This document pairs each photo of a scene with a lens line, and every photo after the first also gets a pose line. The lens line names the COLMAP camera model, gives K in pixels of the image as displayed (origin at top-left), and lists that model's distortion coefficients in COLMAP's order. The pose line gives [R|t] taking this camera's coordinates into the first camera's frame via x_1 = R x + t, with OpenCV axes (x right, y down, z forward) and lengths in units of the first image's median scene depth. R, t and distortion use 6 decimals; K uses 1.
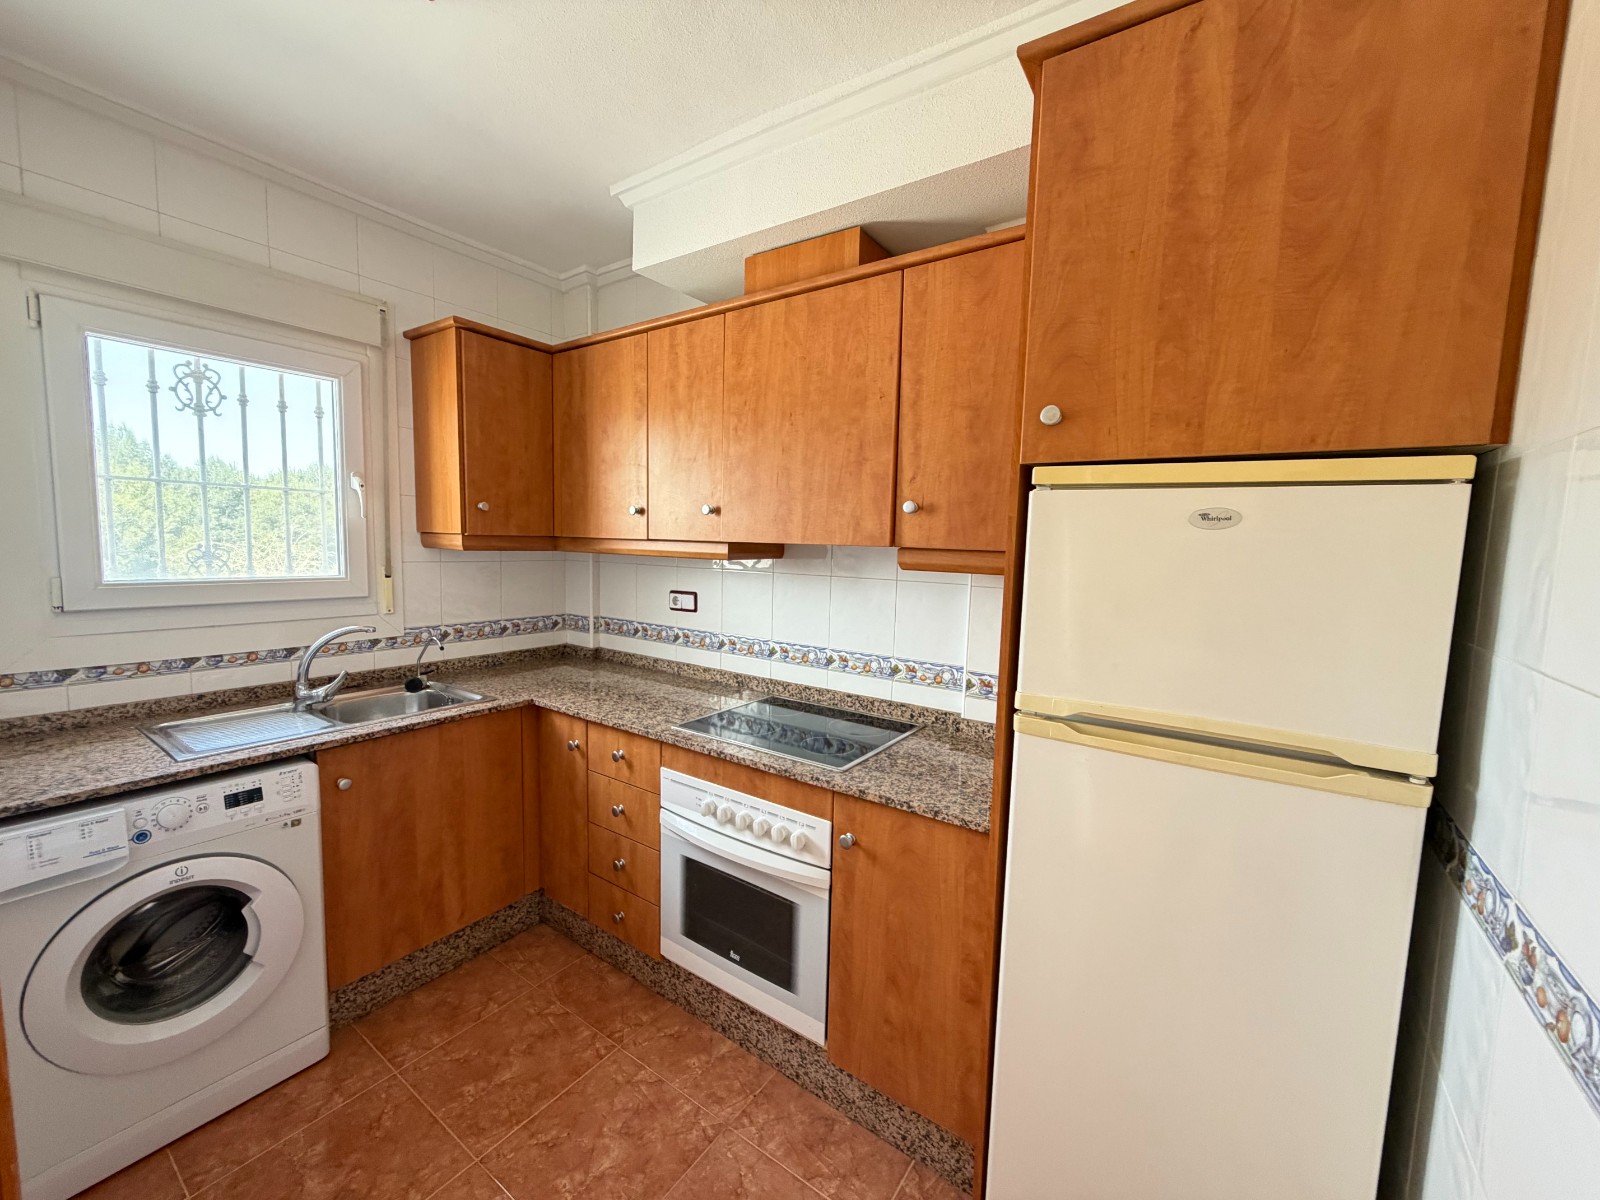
lens RADIAL K [[637.4, 0, 799.7], [0, 637.4, 599.7], [0, 0, 1]] dist [0.000990, -0.000165]
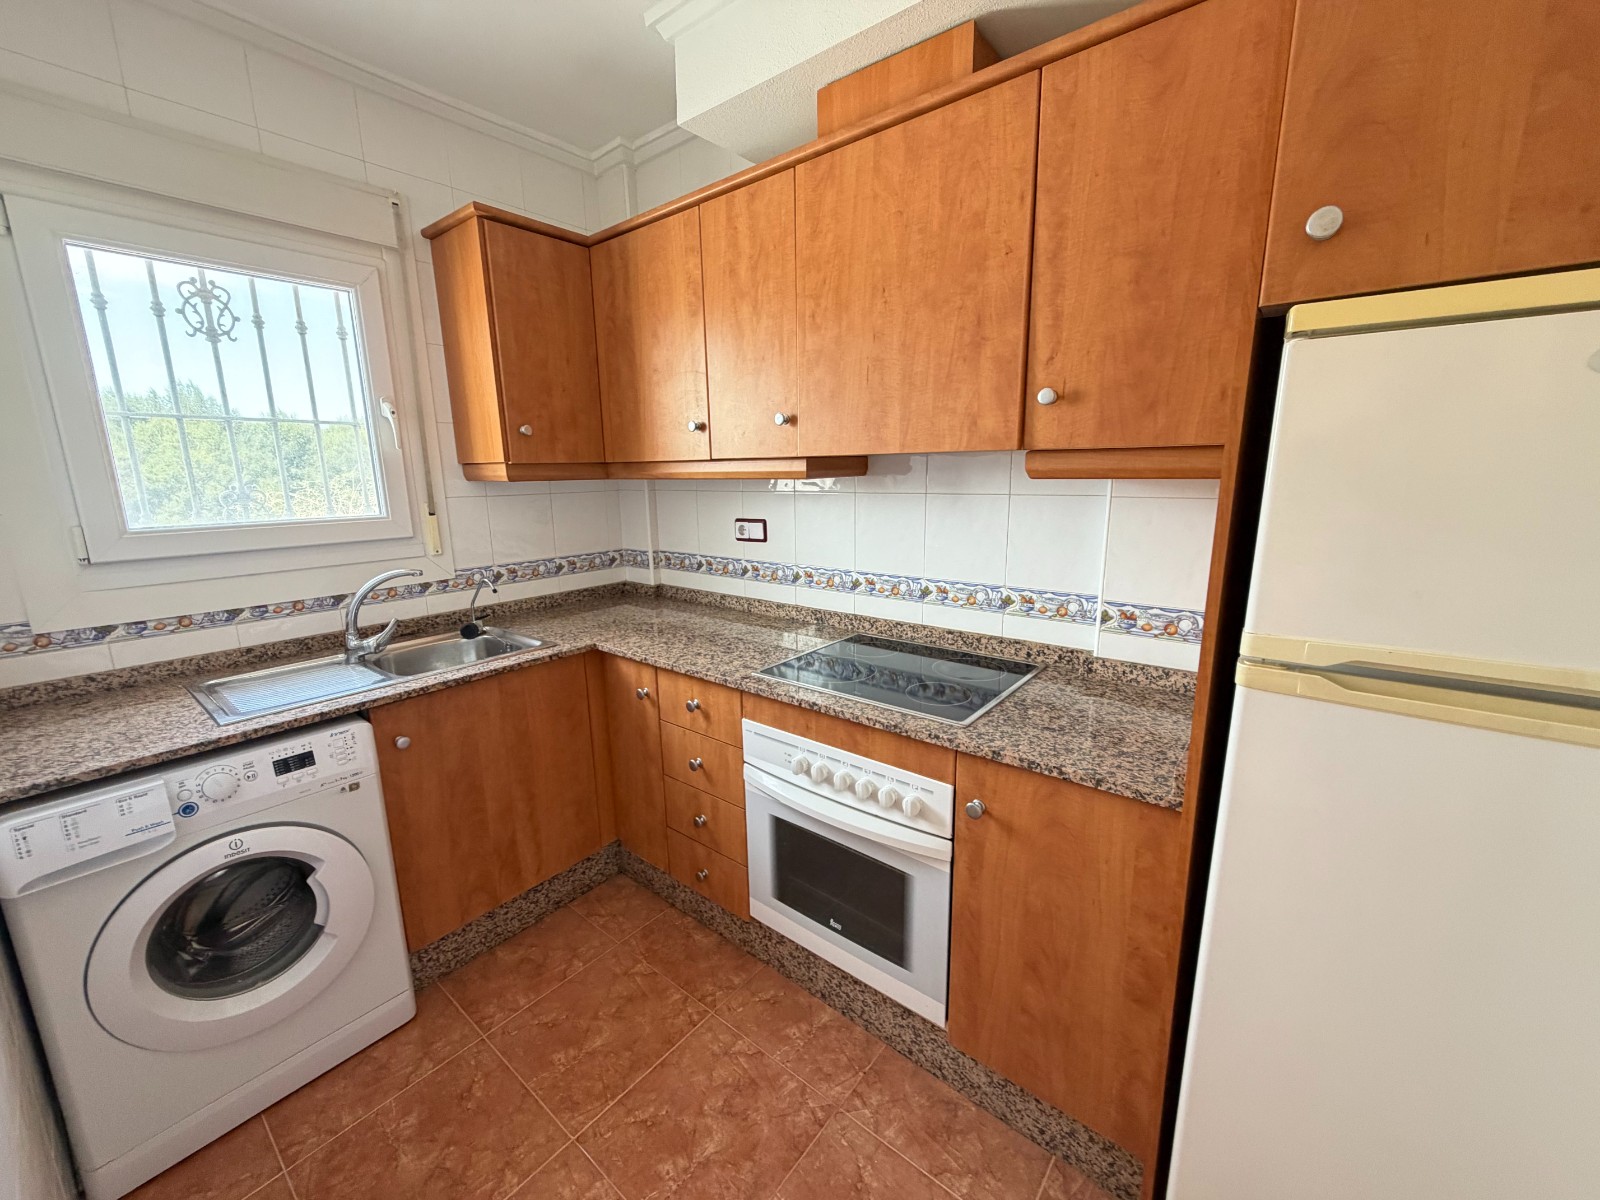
lens RADIAL K [[637.4, 0, 799.7], [0, 637.4, 598.5], [0, 0, 1]] dist [0.000990, -0.000165]
pose [[0.996597, -0.027484, -0.077718, -0.069973], [0.035742, 0.993622, 0.106952, 0.006444], [0.074282, -0.109366, 0.991222, 0.159496]]
